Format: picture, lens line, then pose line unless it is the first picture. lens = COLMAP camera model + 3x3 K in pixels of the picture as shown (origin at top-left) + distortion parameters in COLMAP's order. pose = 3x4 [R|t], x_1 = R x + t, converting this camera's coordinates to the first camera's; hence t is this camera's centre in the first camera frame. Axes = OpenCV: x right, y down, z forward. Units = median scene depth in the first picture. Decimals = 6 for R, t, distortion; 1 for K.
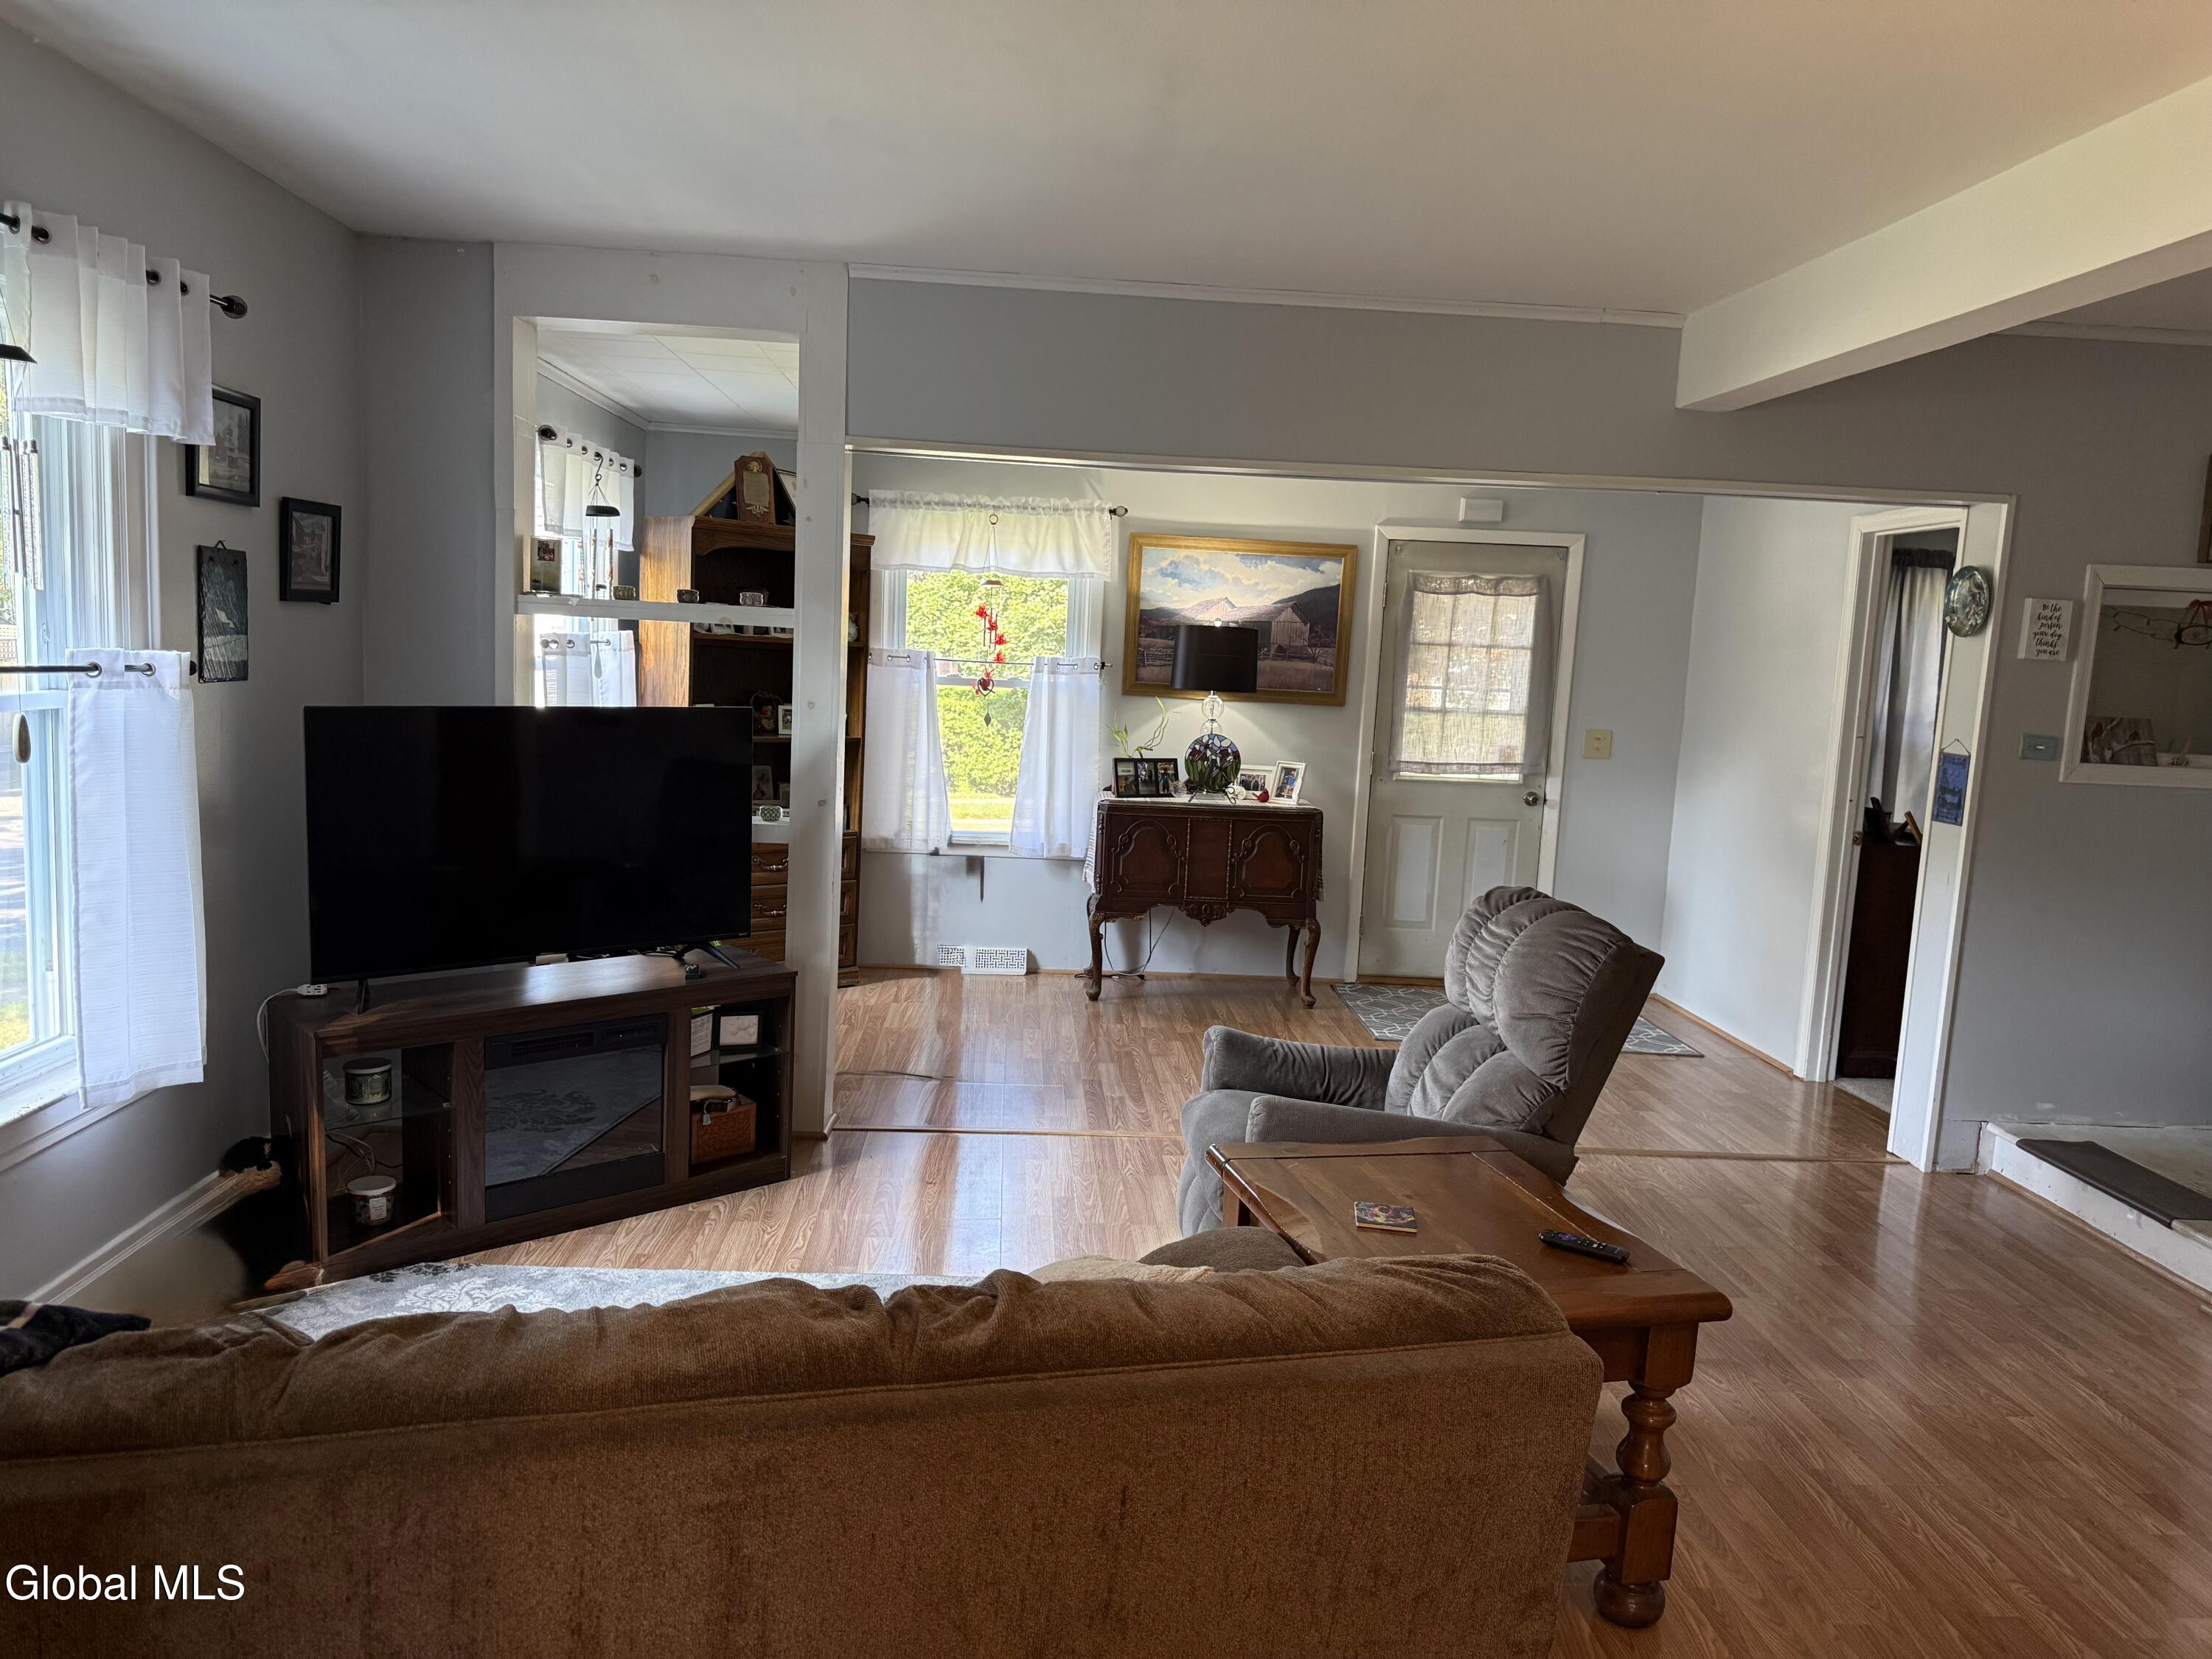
lens RADIAL K [[1589.0, 0, 1106.0], [0, 1589.0, 829.5], [0, 0, 1]] dist [0.160233, -0.229361]
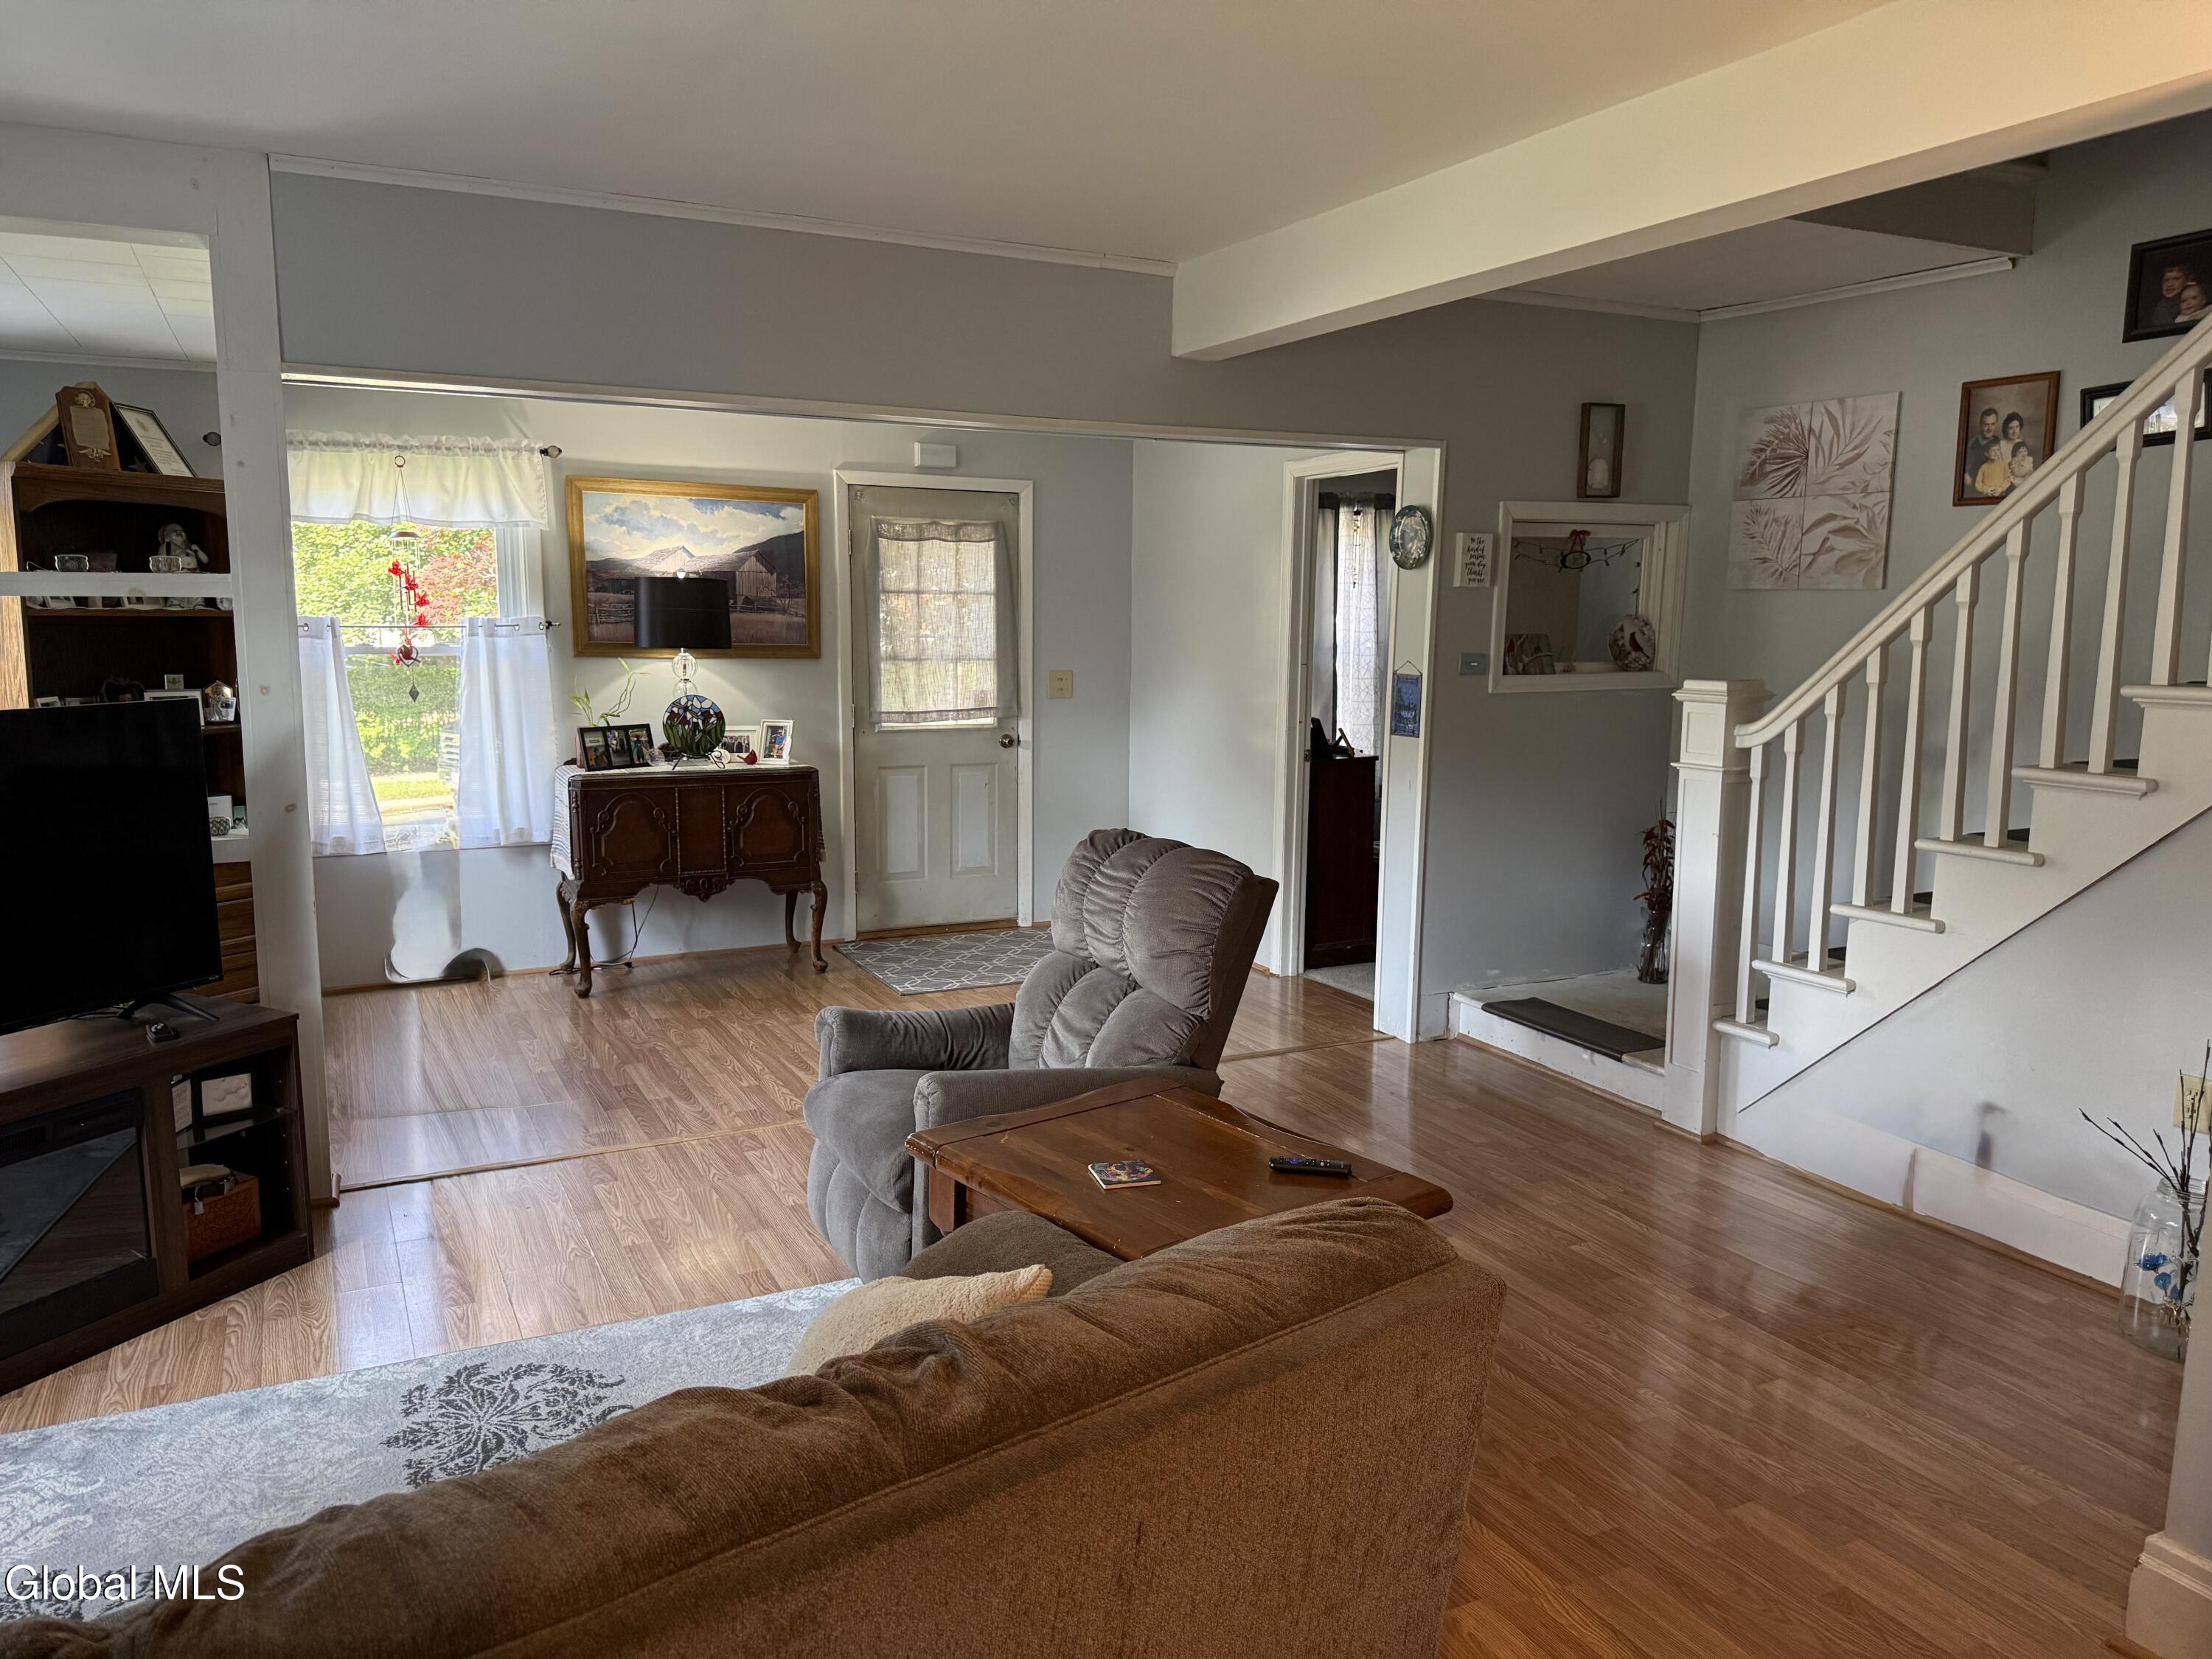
lens RADIAL K [[1586.0, 0, 1105.6], [0, 1586.0, 839.4], [0, 0, 1]] dist [0.145066, -0.221684]
pose [[0.916150, -0.097865, 0.388705, -0.111166], [0.082820, 0.995028, 0.055321, -0.010727], [-0.392186, -0.018490, 0.919700, 0.060378]]
